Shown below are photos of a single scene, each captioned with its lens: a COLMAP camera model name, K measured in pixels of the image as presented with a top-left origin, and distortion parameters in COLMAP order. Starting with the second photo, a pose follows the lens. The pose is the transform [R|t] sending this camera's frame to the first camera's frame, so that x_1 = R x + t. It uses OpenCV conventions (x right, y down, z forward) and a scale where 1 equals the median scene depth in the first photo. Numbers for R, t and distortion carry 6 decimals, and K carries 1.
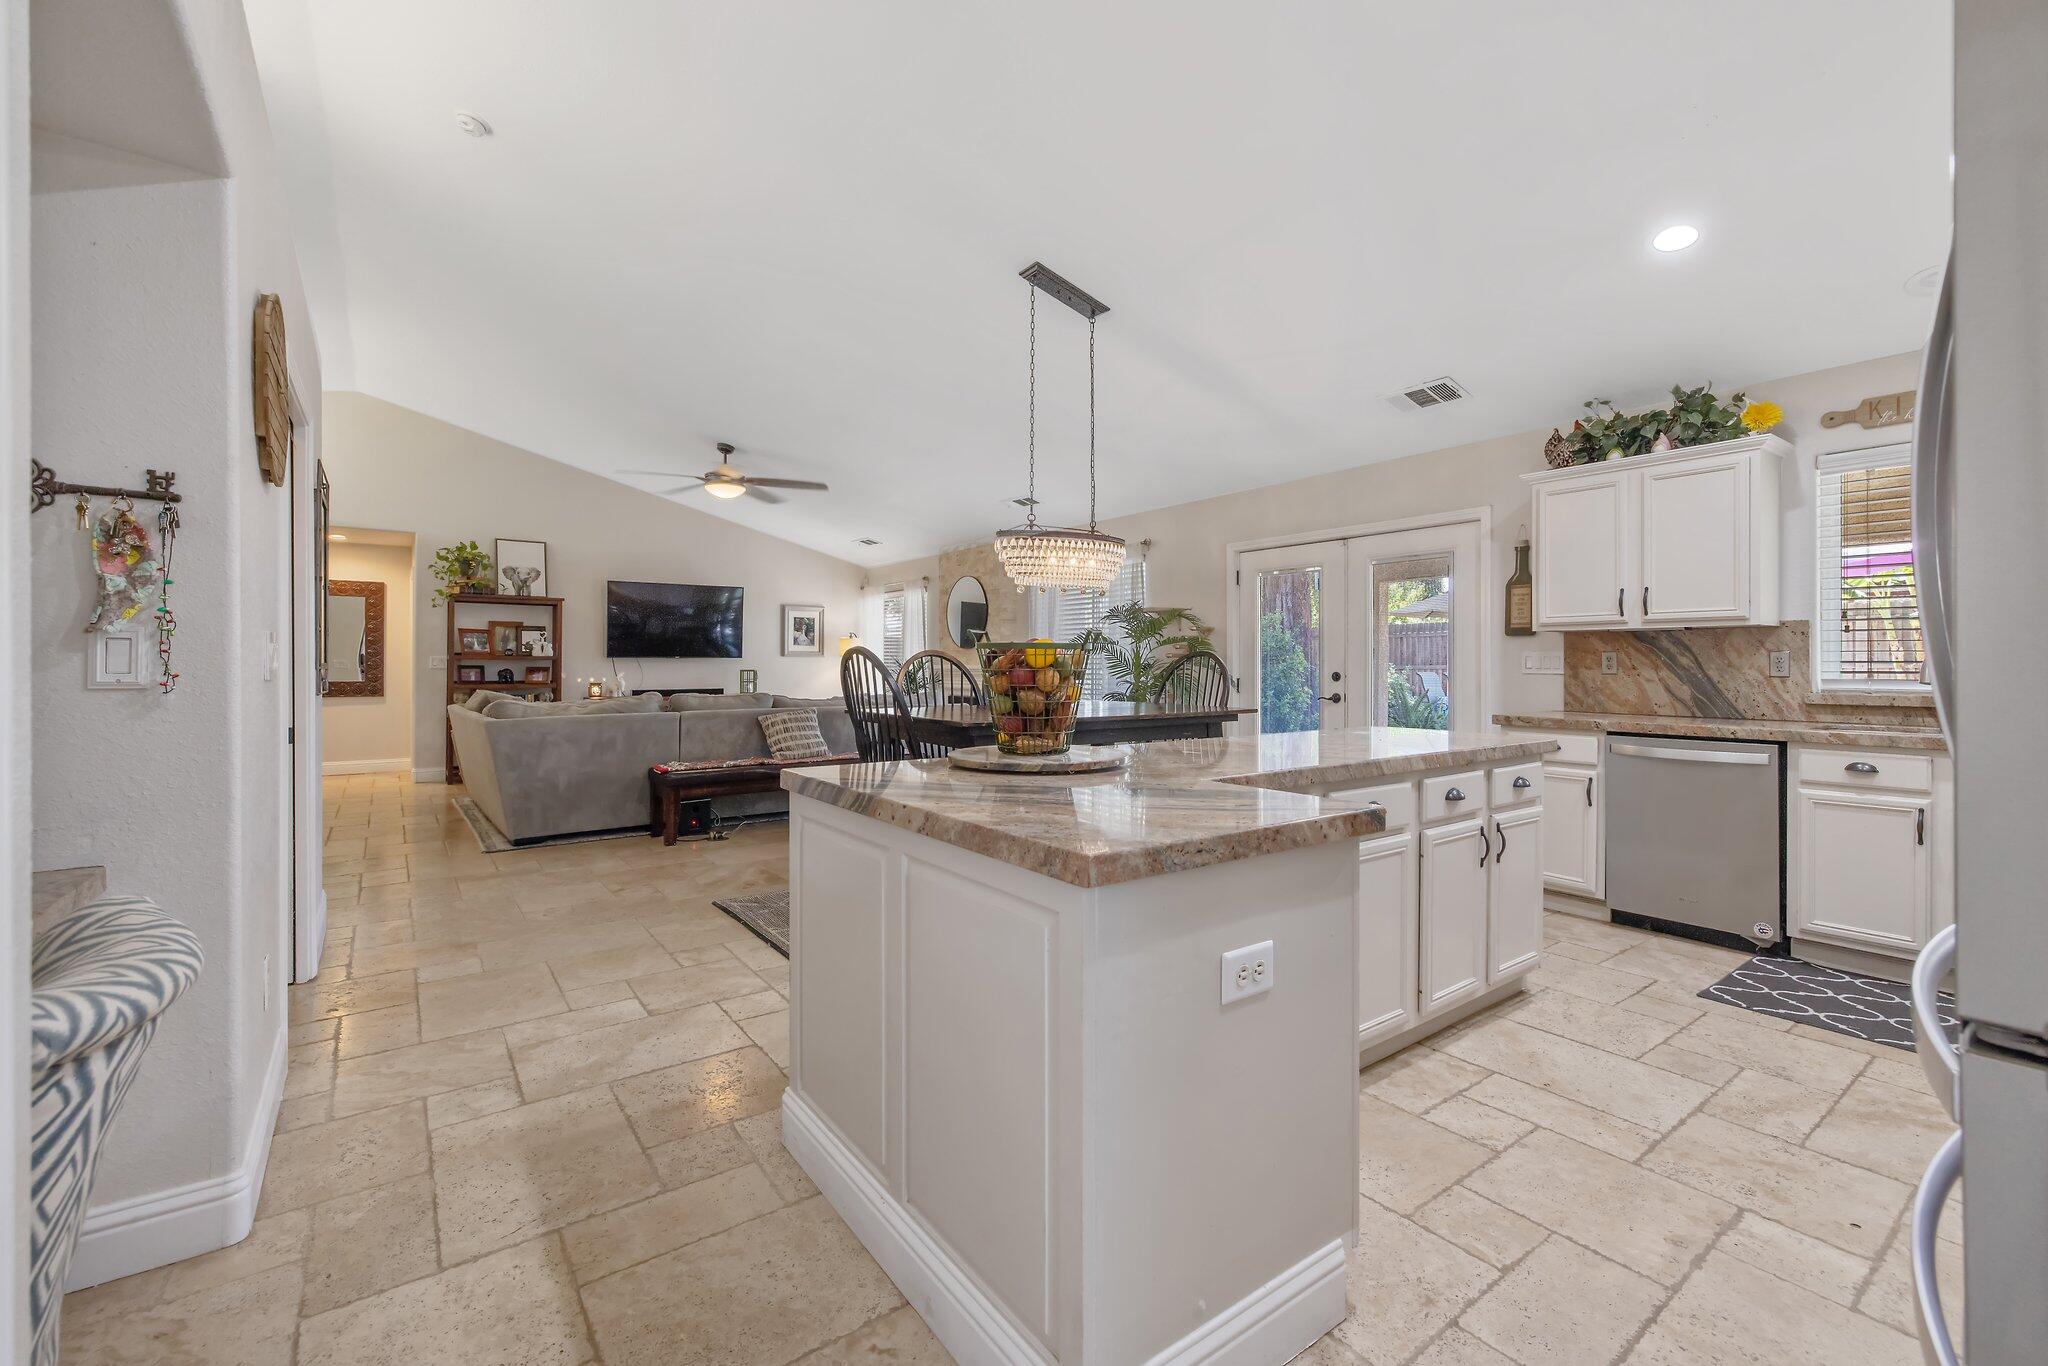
lens RADIAL K [[861.7, 0, 1029.4], [0, 861.7, 667.9], [0, 0, 1]] dist [0.000237, 0.000430]
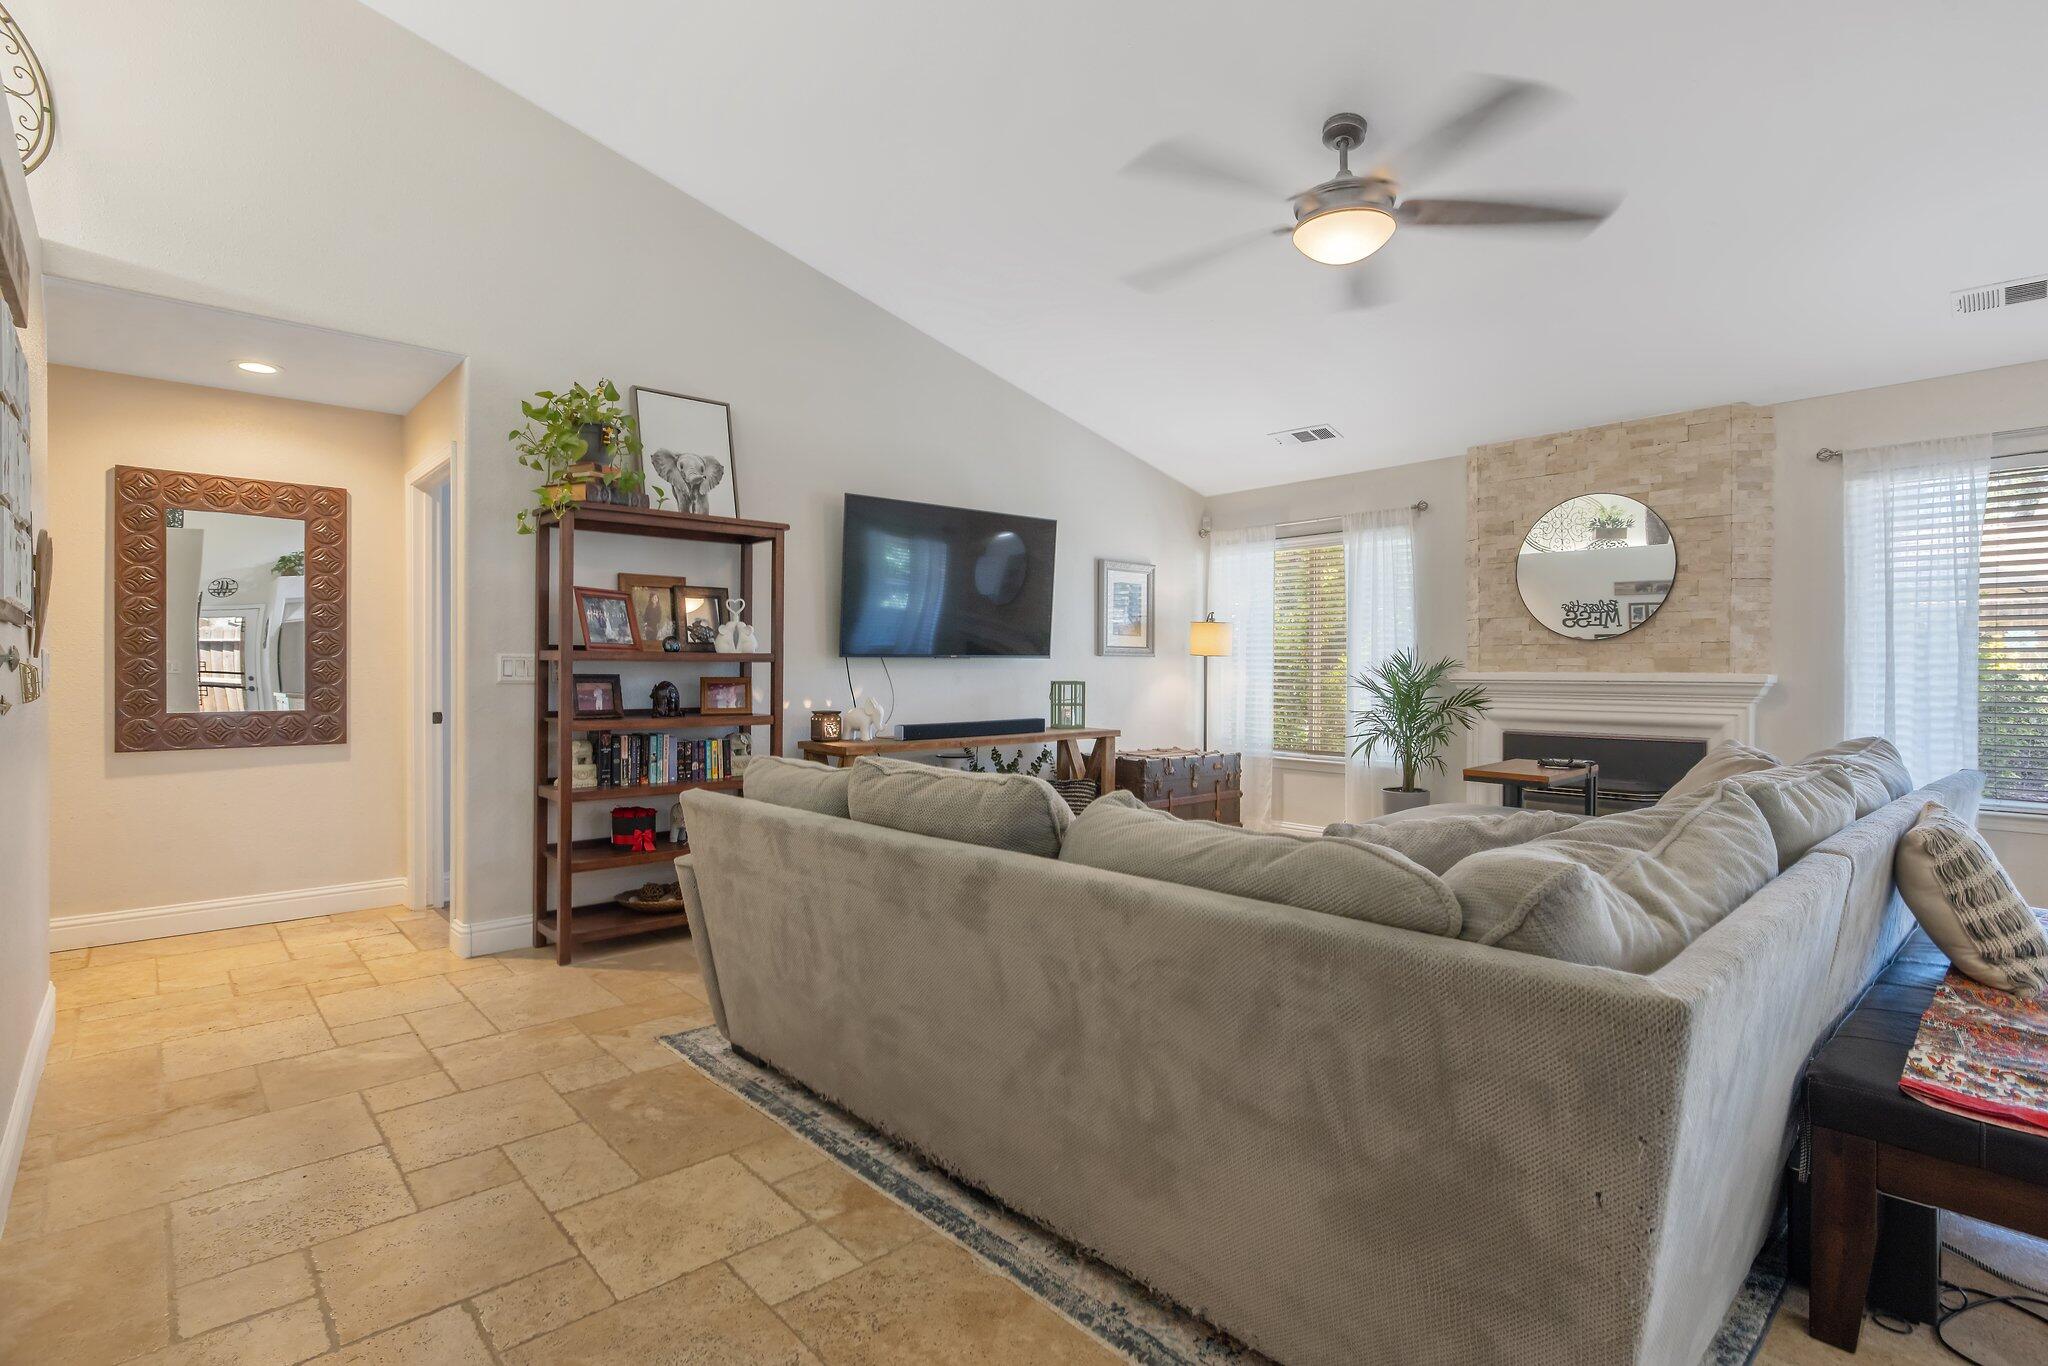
lens RADIAL K [[988.0, 0, 1023.7], [0, 988.0, 670.5], [0, 0, 1]] dist [-0.006238, 0.002236]
pose [[0.995881, 0.000004, 0.090666, -0.964238], [0.000219, 0.999997, -0.002450, -0.006872], [-0.090666, 0.002460, 0.995878, 0.993055]]
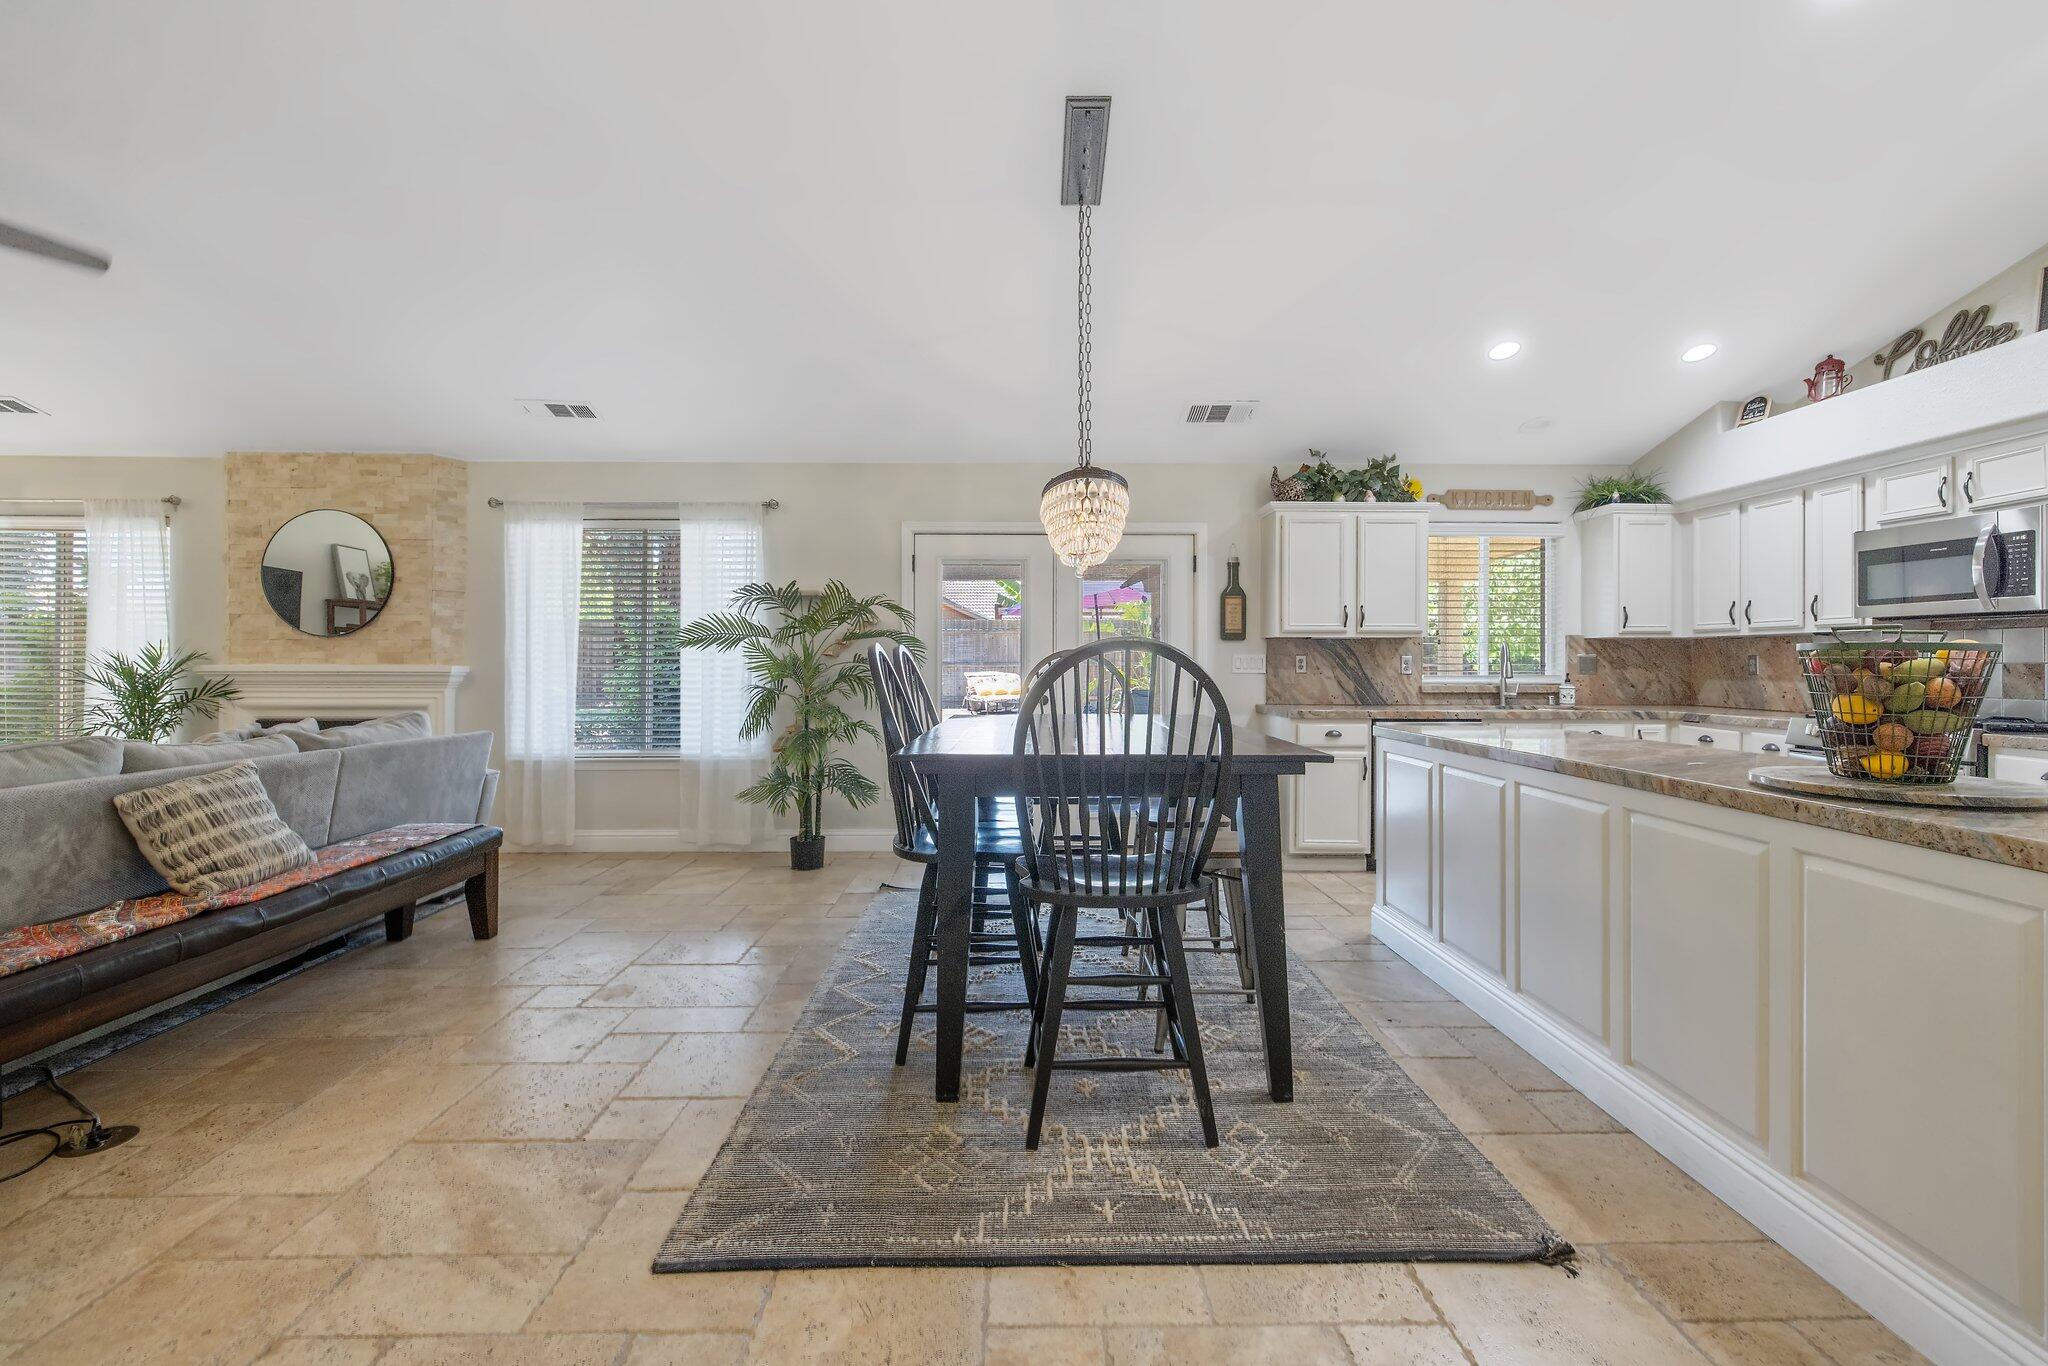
lens RADIAL K [[861.7, 0, 1029.8], [0, 861.7, 664.3], [0, 0, 1]] dist [0.000237, 0.000430]
pose [[0.577663, -0.001143, 0.816275, -0.582080], [0.001560, 0.999999, 0.000296, -0.006360], [-0.816274, 0.001102, 0.577664, 0.620242]]
